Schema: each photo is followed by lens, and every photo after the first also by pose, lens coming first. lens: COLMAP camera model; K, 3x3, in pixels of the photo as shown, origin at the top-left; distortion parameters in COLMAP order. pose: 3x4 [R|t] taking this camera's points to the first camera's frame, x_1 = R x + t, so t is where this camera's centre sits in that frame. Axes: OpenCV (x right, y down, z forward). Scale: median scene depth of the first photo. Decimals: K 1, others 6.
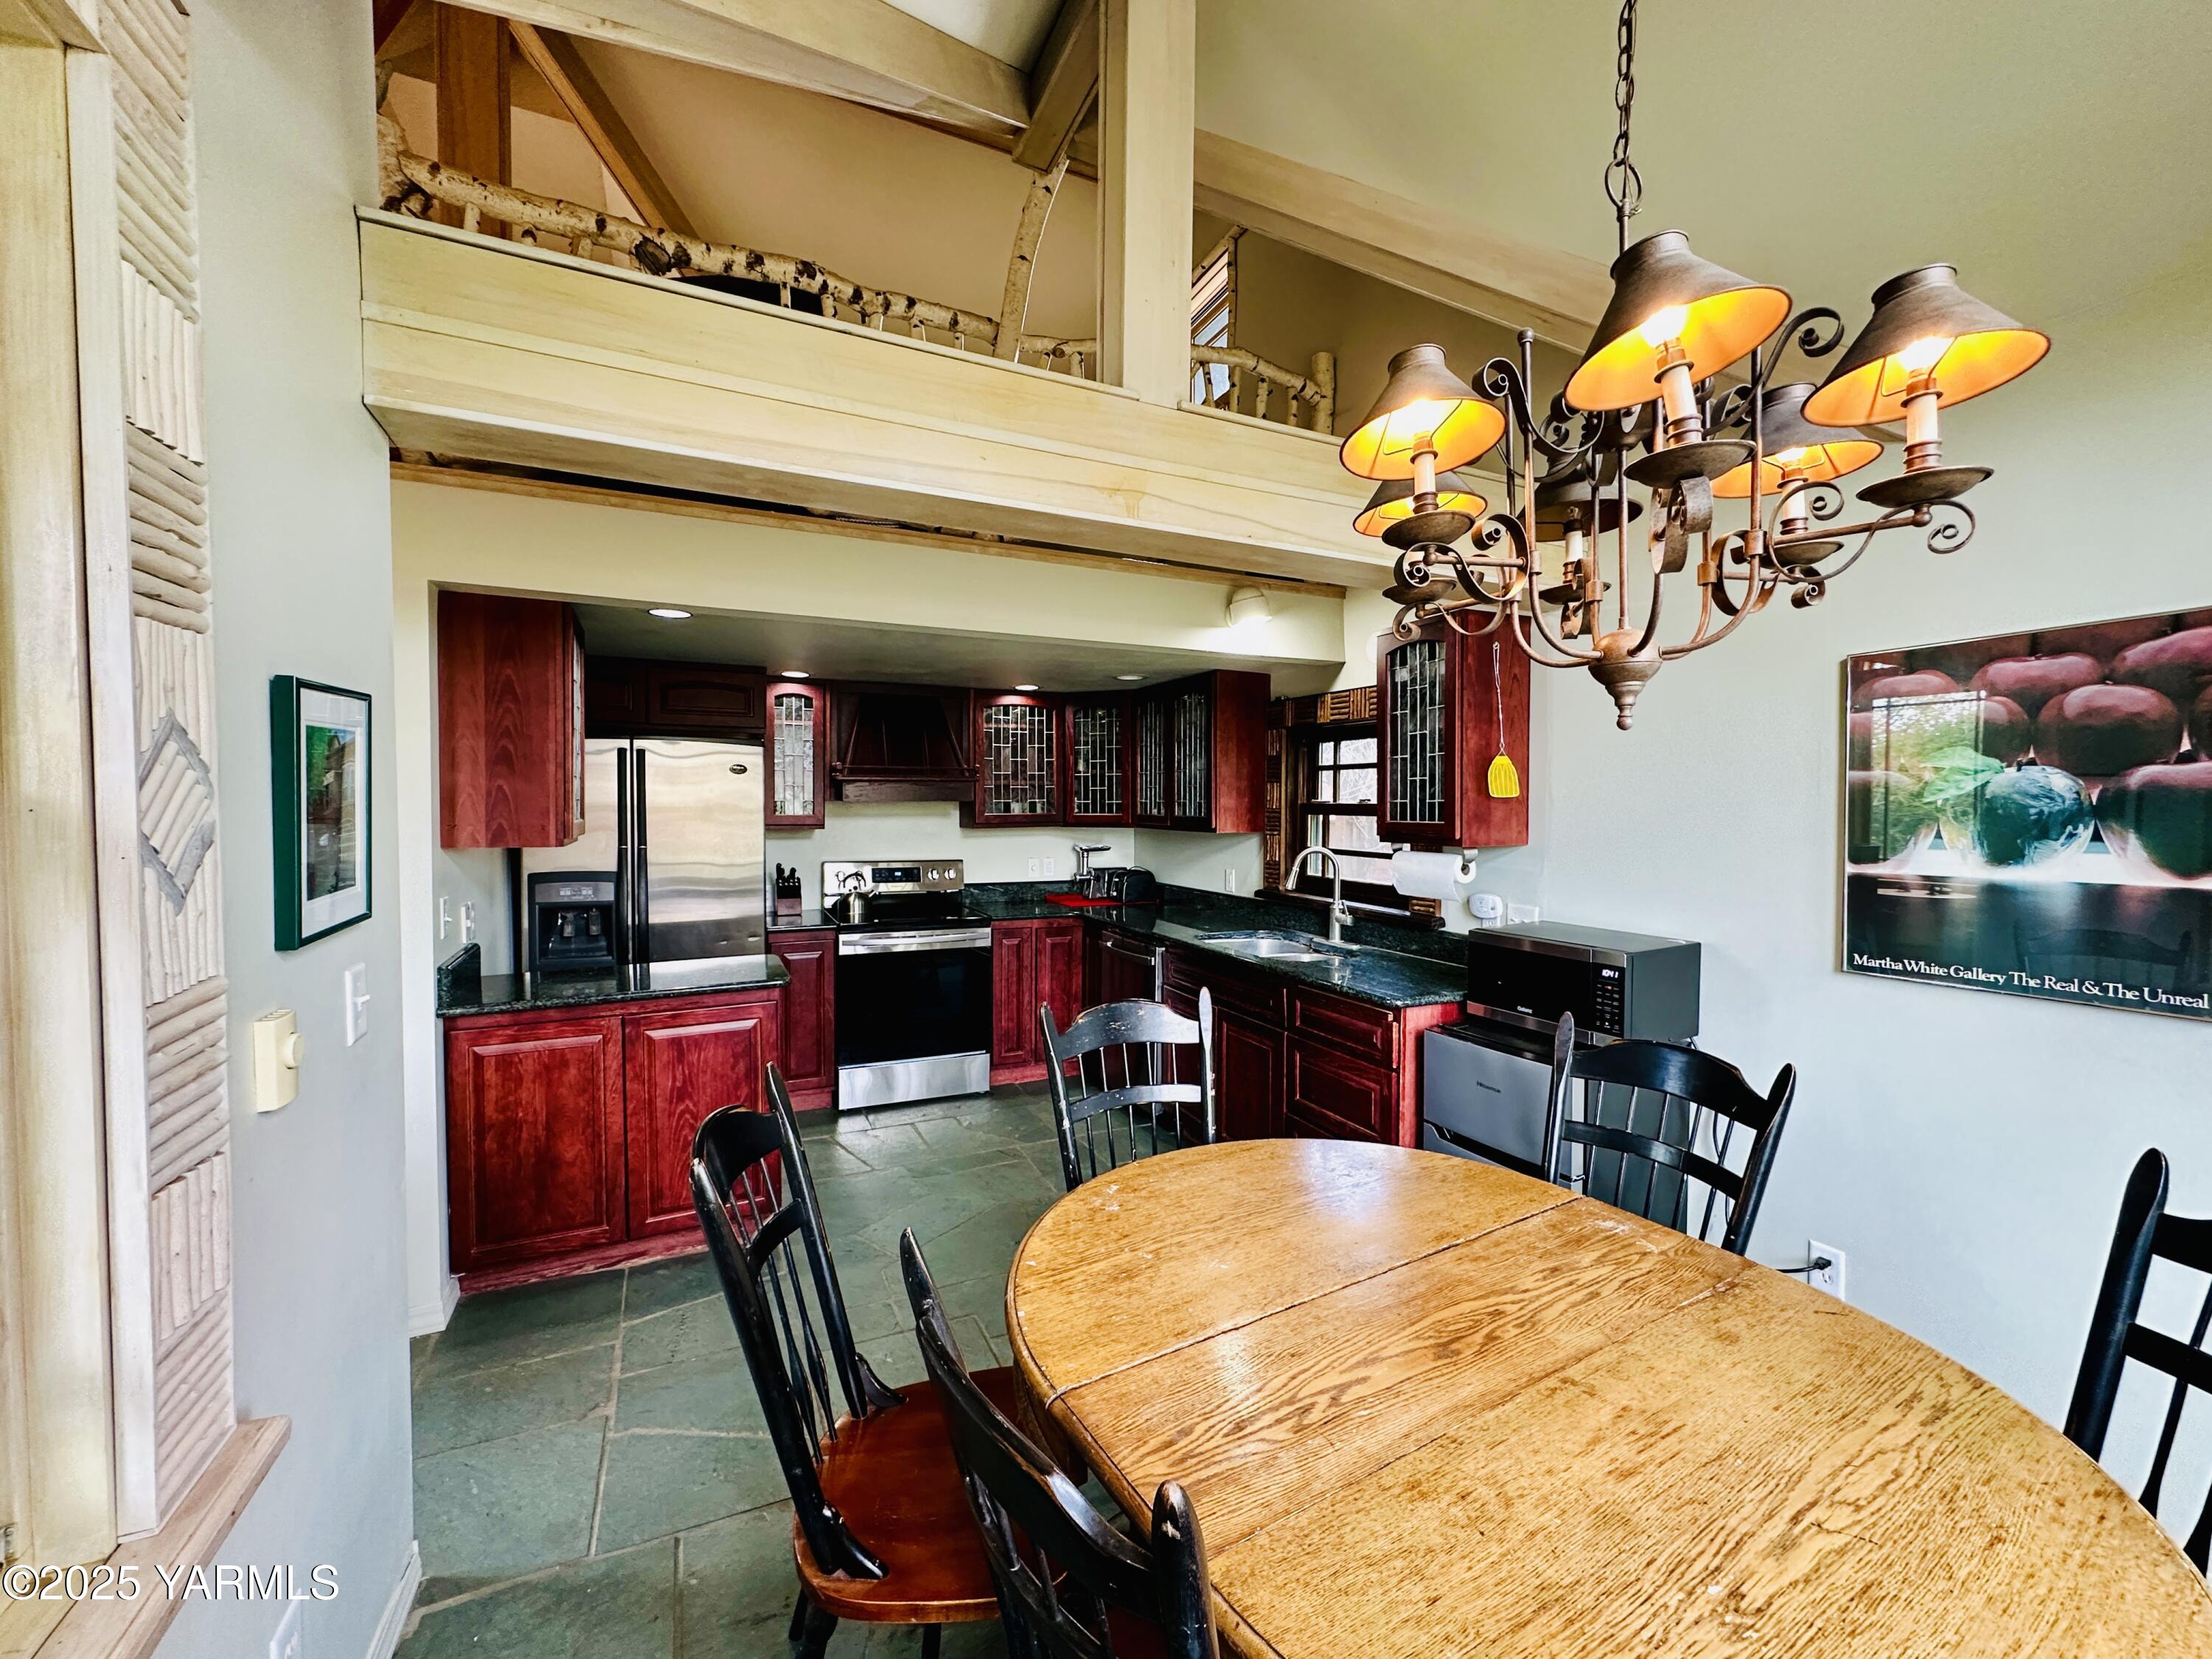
lens RADIAL K [[872.0, 0, 1109.3], [0, 872.0, 824.9], [0, 0, 1]] dist [-0.001495, 0.000184]
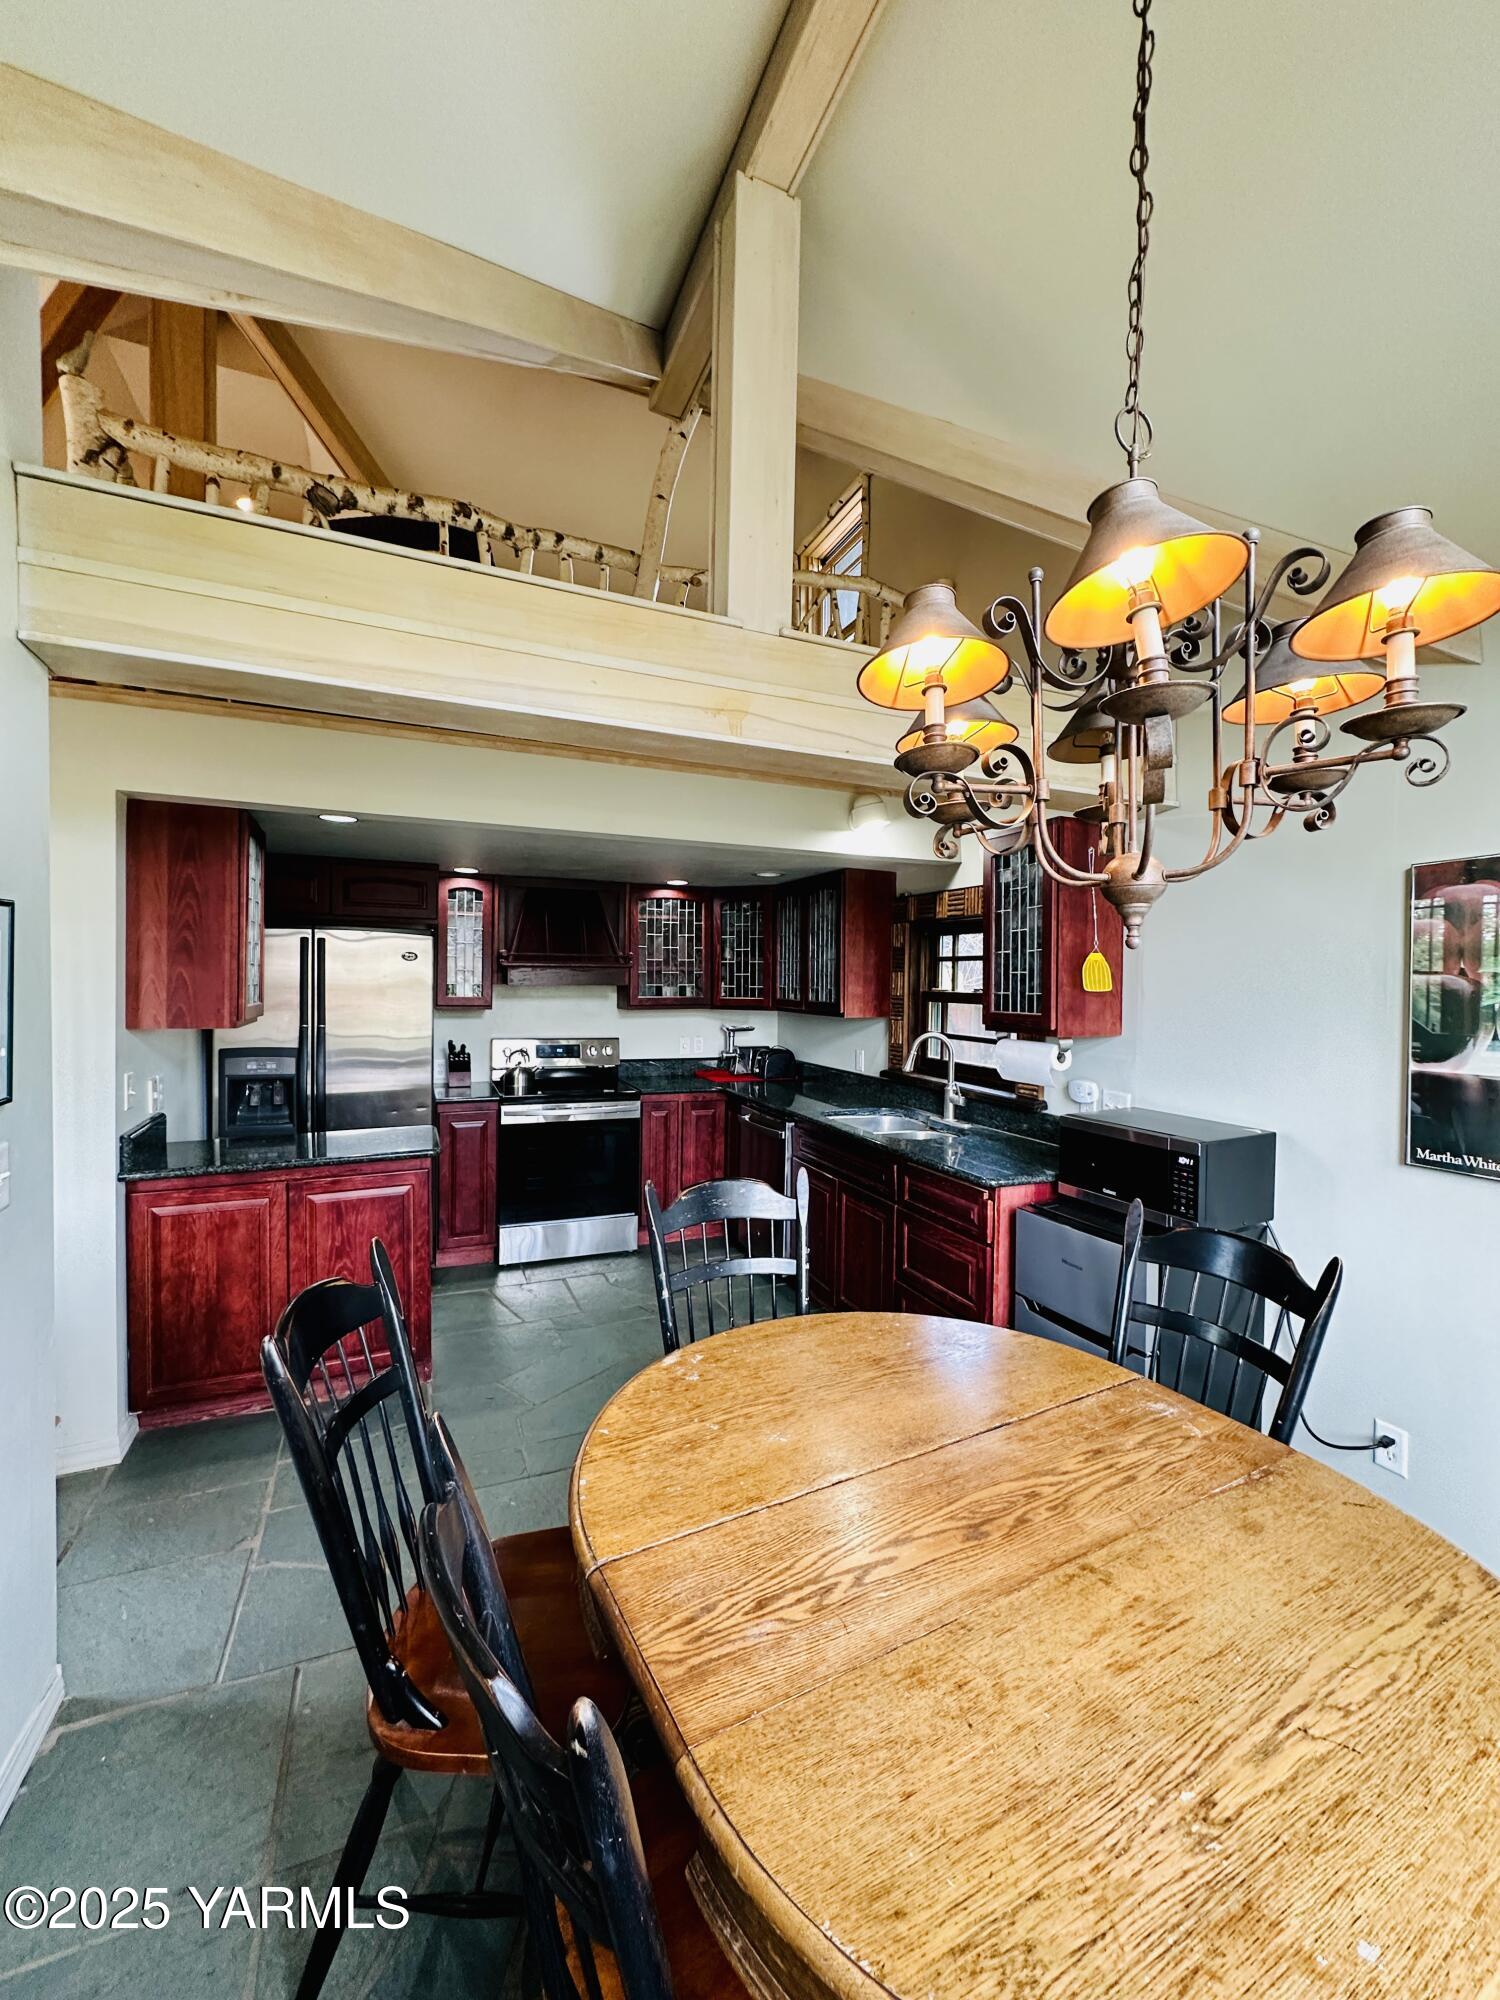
lens RADIAL K [[788.4, 0, 755.1], [0, 788.4, 993.9], [0, 0, 1]] dist [-0.001495, 0.000184]
pose [[0.999379, 0.010175, -0.033724, 0.101690], [-0.010480, 0.999906, -0.008868, -0.024887], [0.033631, 0.009216, 0.999392, 0.024041]]
